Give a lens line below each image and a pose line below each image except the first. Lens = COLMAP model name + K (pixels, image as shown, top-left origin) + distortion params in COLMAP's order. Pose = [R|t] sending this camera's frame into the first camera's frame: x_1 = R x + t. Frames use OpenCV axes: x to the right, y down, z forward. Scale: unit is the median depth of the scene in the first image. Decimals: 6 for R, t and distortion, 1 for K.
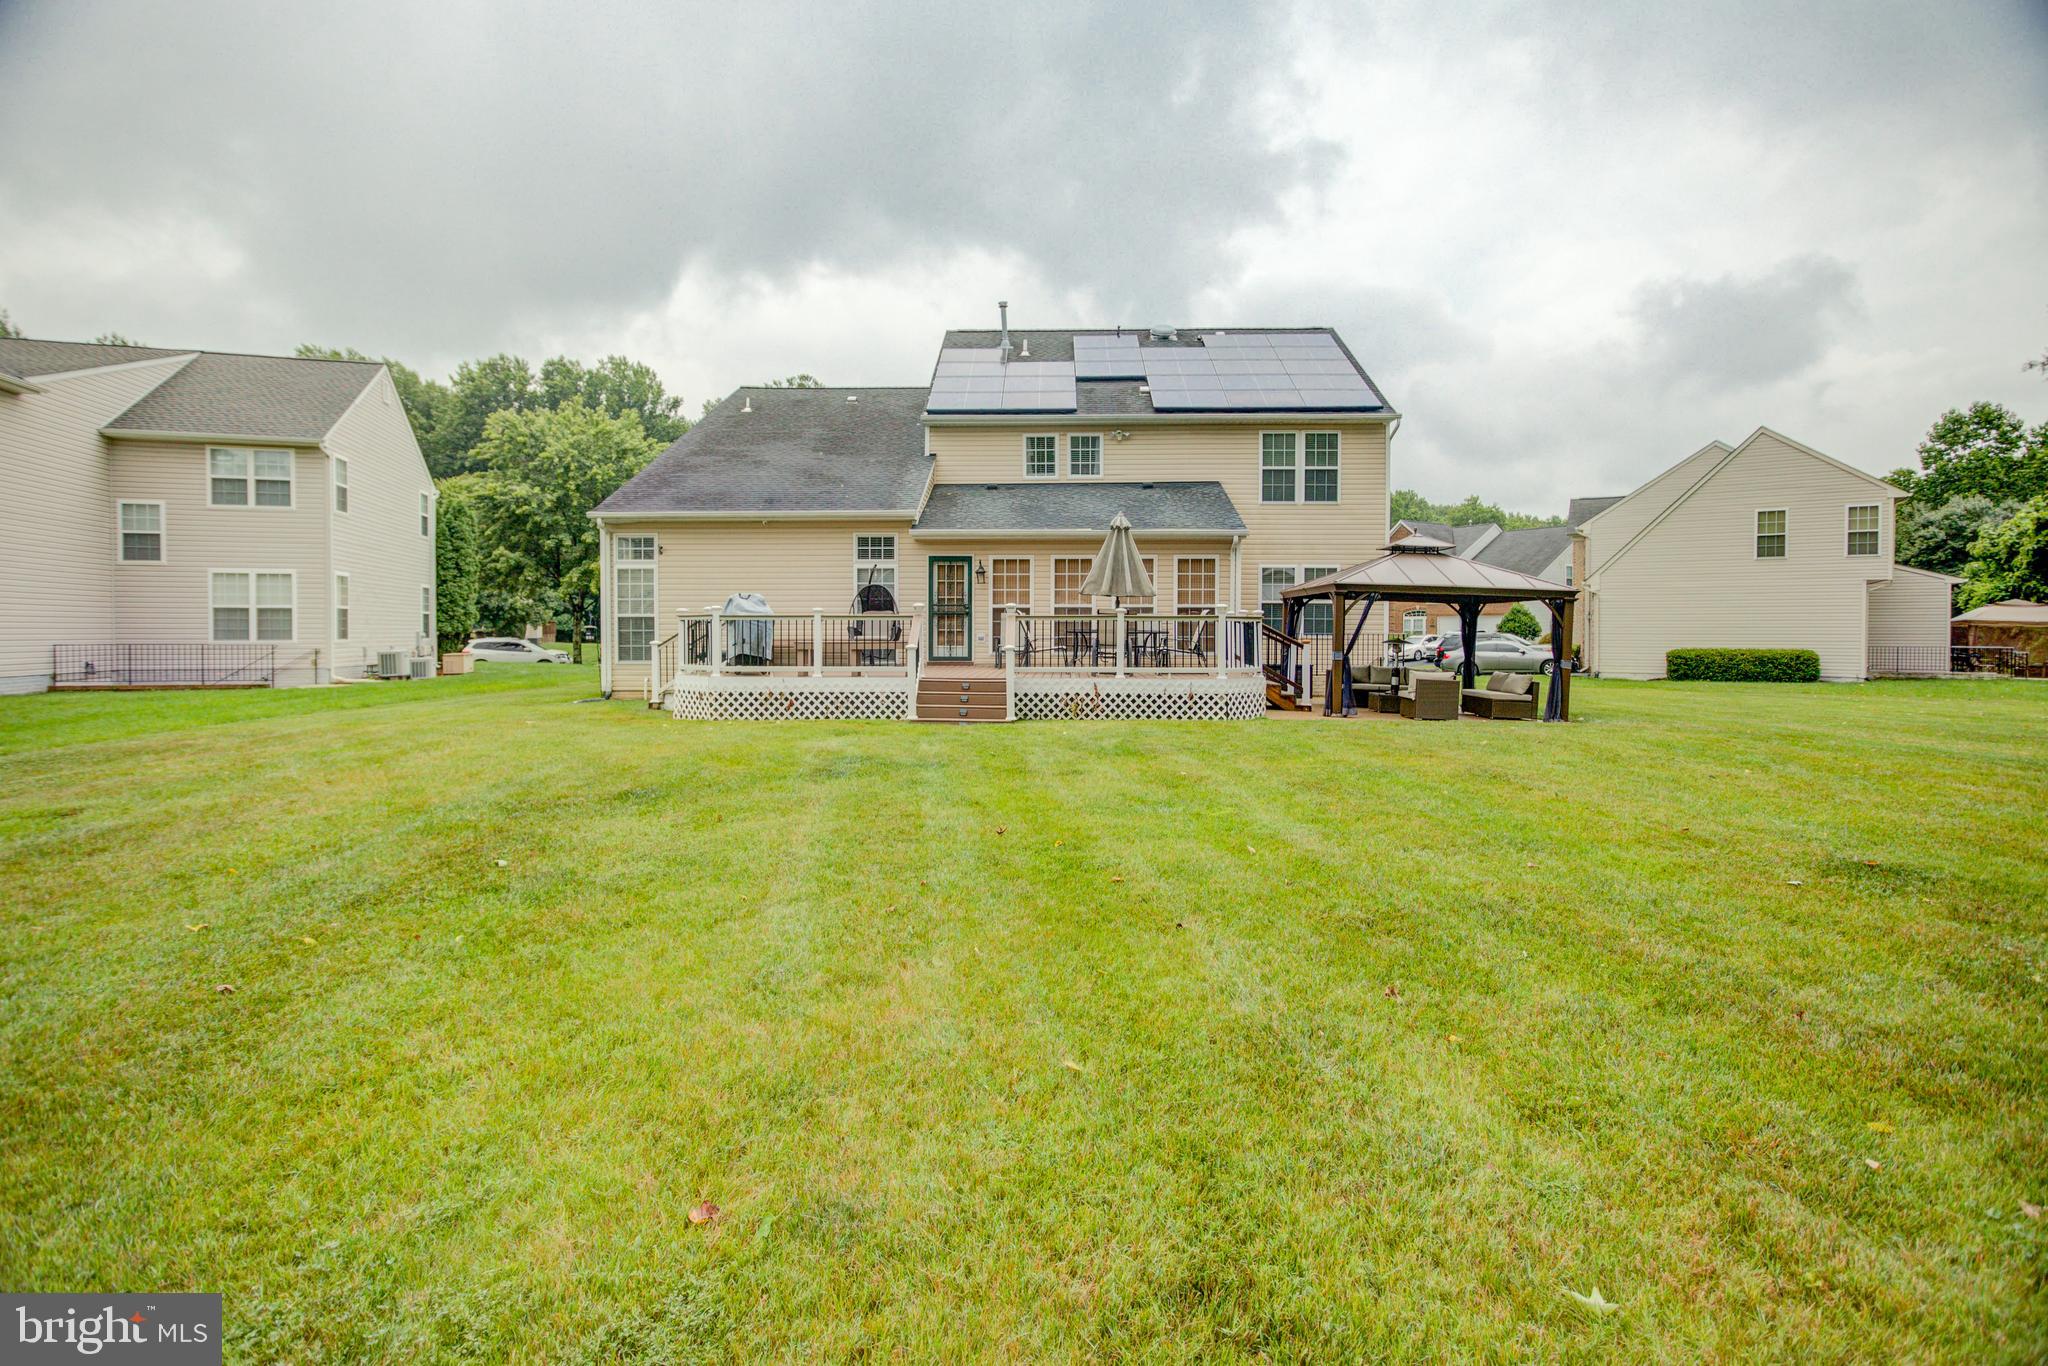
lens RADIAL K [[995.0, 0, 1018.5], [0, 995.0, 636.3], [0, 0, 1]] dist [0.006985, 0.001310]
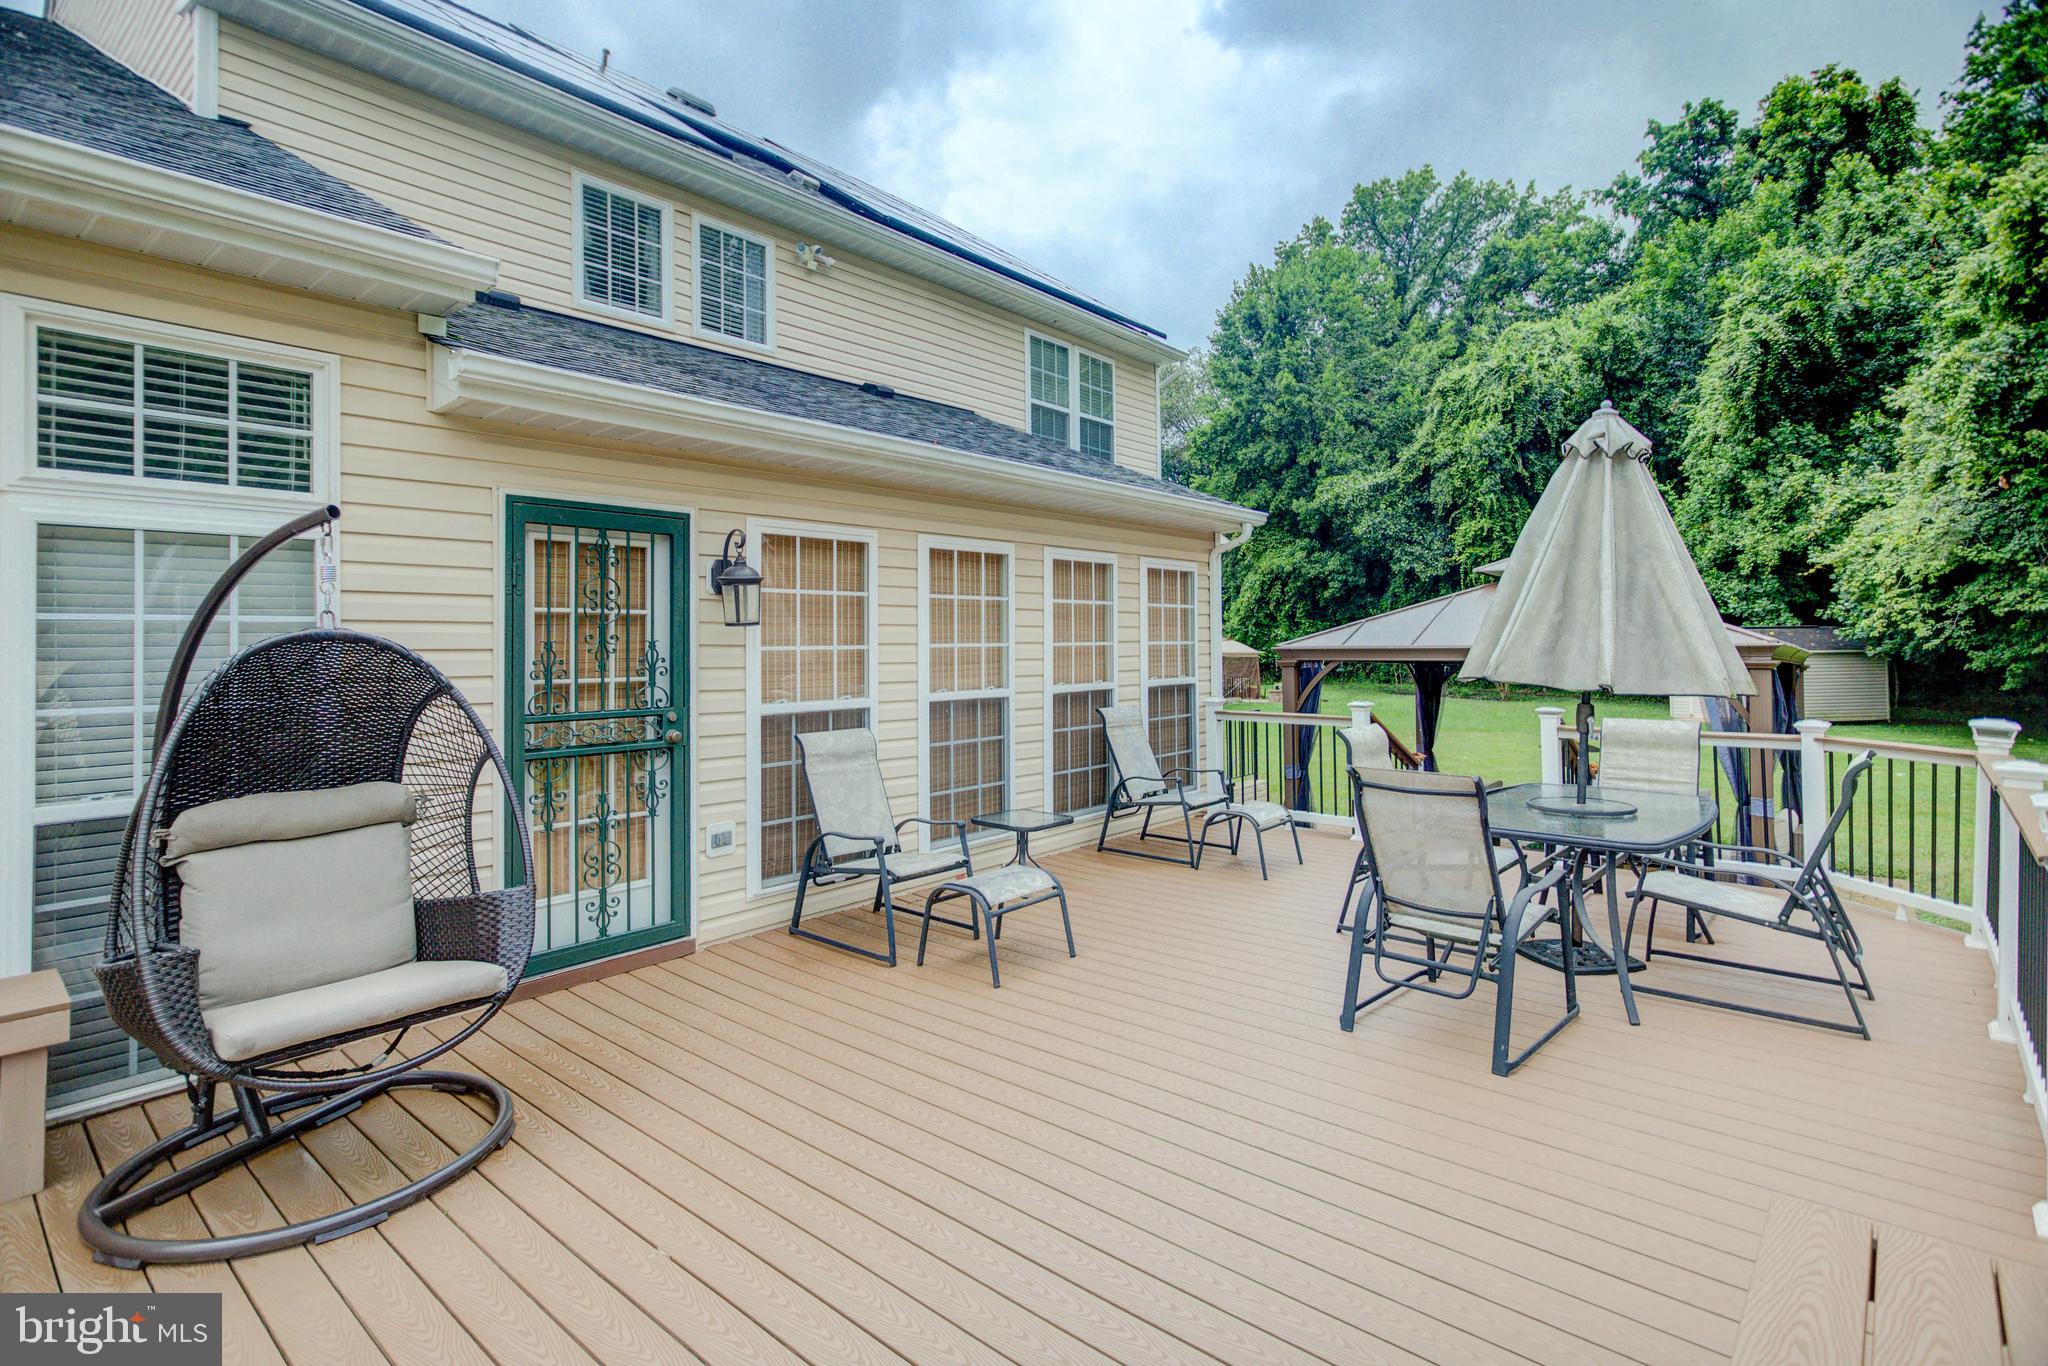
lens RADIAL K [[995.0, 0, 1021.5], [0, 995.0, 629.5], [0, 0, 1]] dist [0.006985, 0.001310]
pose [[0.624486, 0.002597, 0.781032, -0.163914], [0.017237, 0.999705, -0.017107, -0.039300], [-0.780846, 0.024145, 0.624257, 0.671182]]
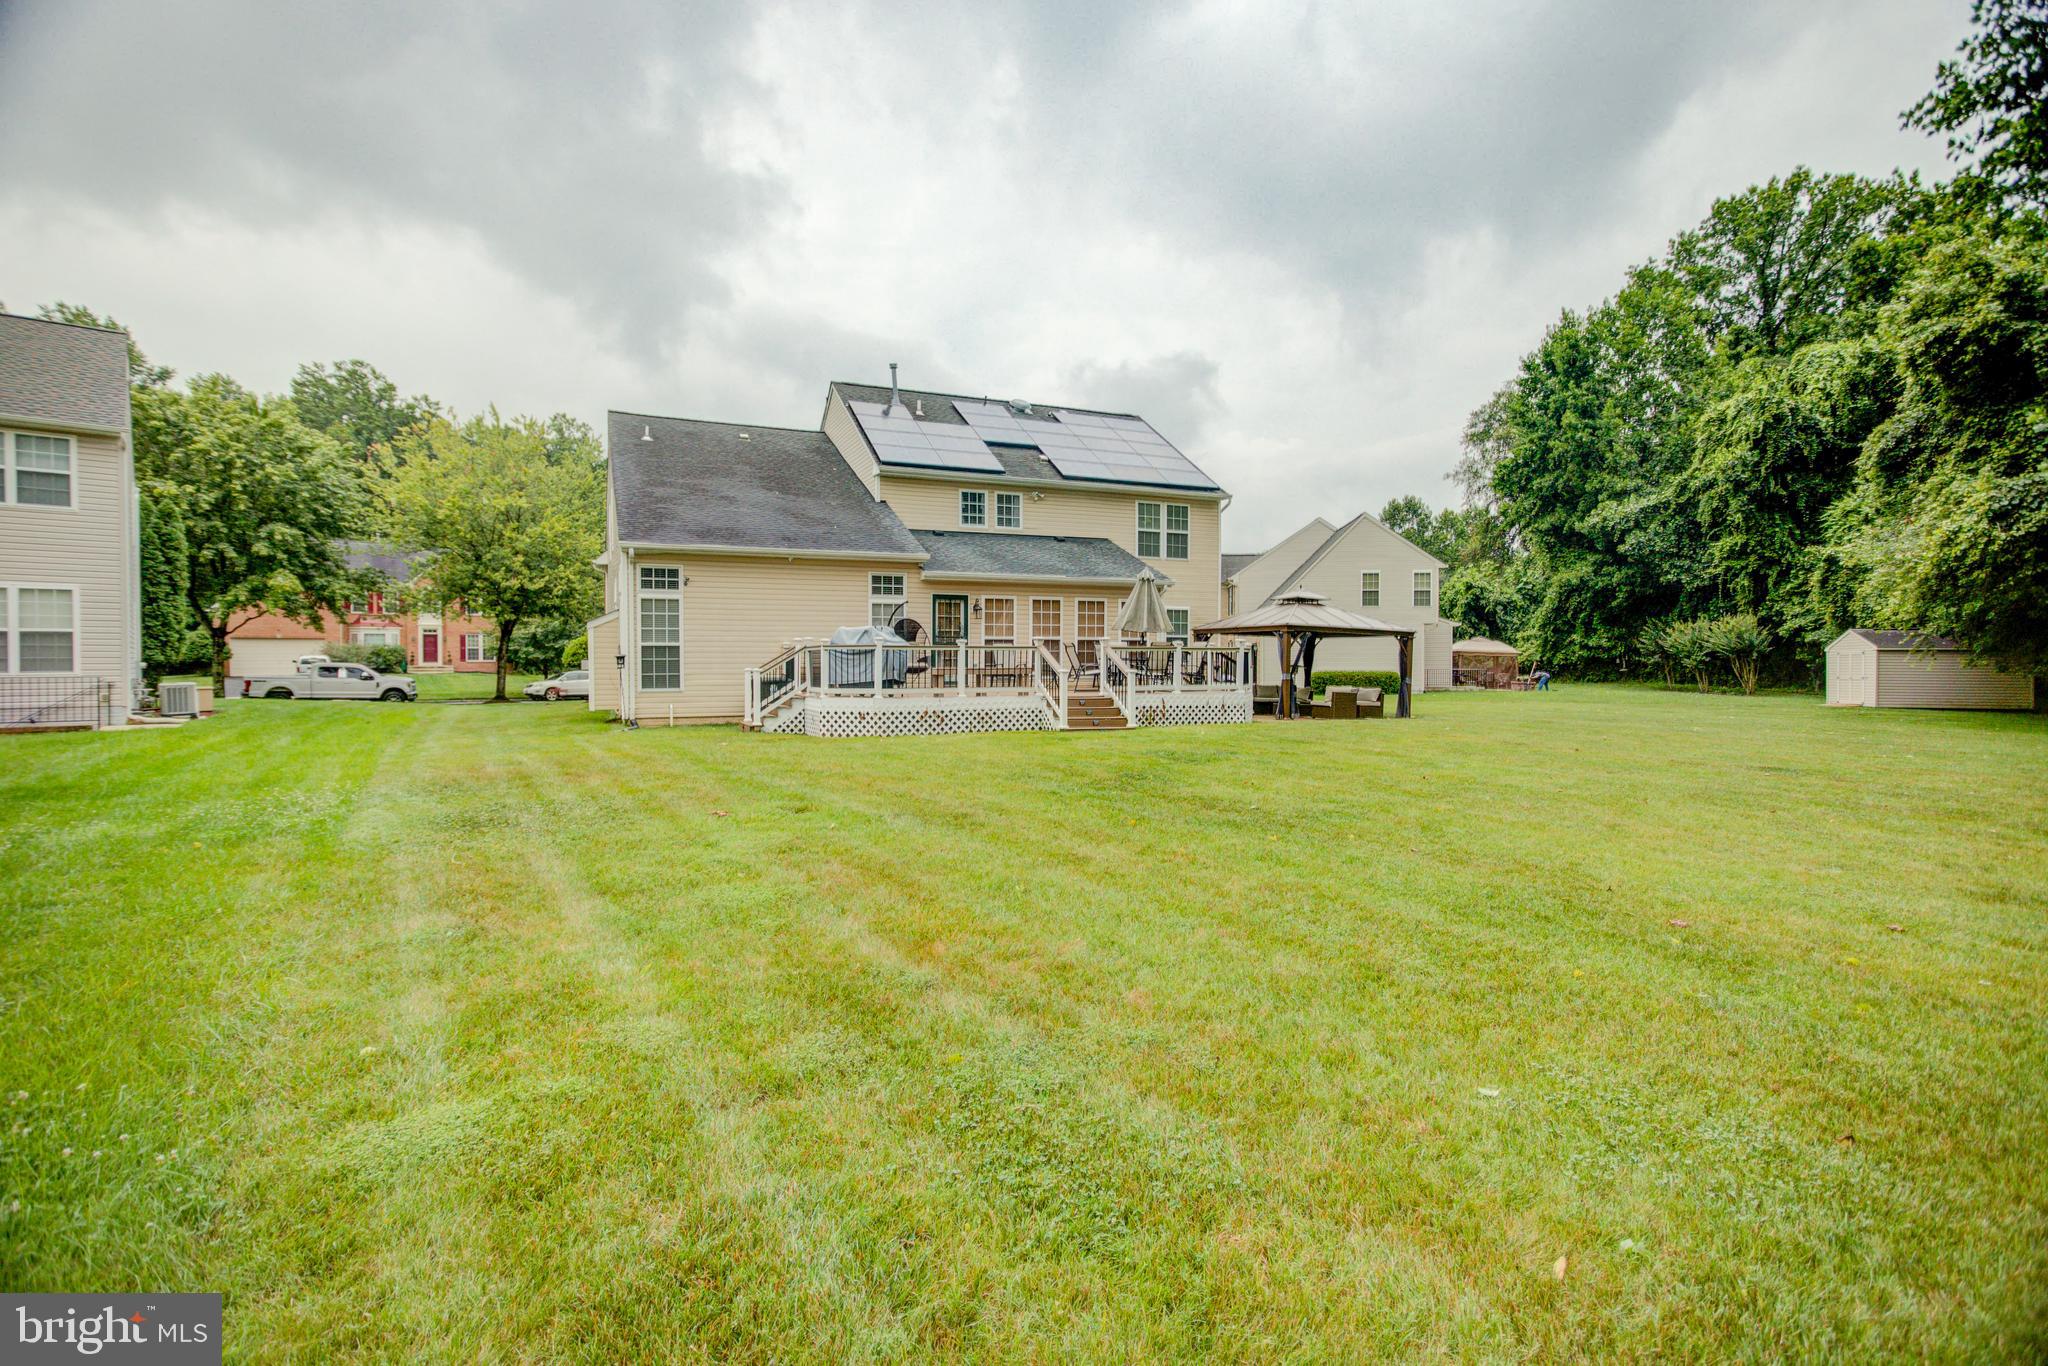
lens RADIAL K [[995.0, 0, 1022.5], [0, 995.0, 655.3], [0, 0, 1]] dist [0.006985, 0.001310]
pose [[0.901154, 0.000195, 0.433499, -0.428759], [0.004096, 0.999951, -0.008963, 0.001190], [-0.433480, 0.009852, 0.901109, -0.072091]]
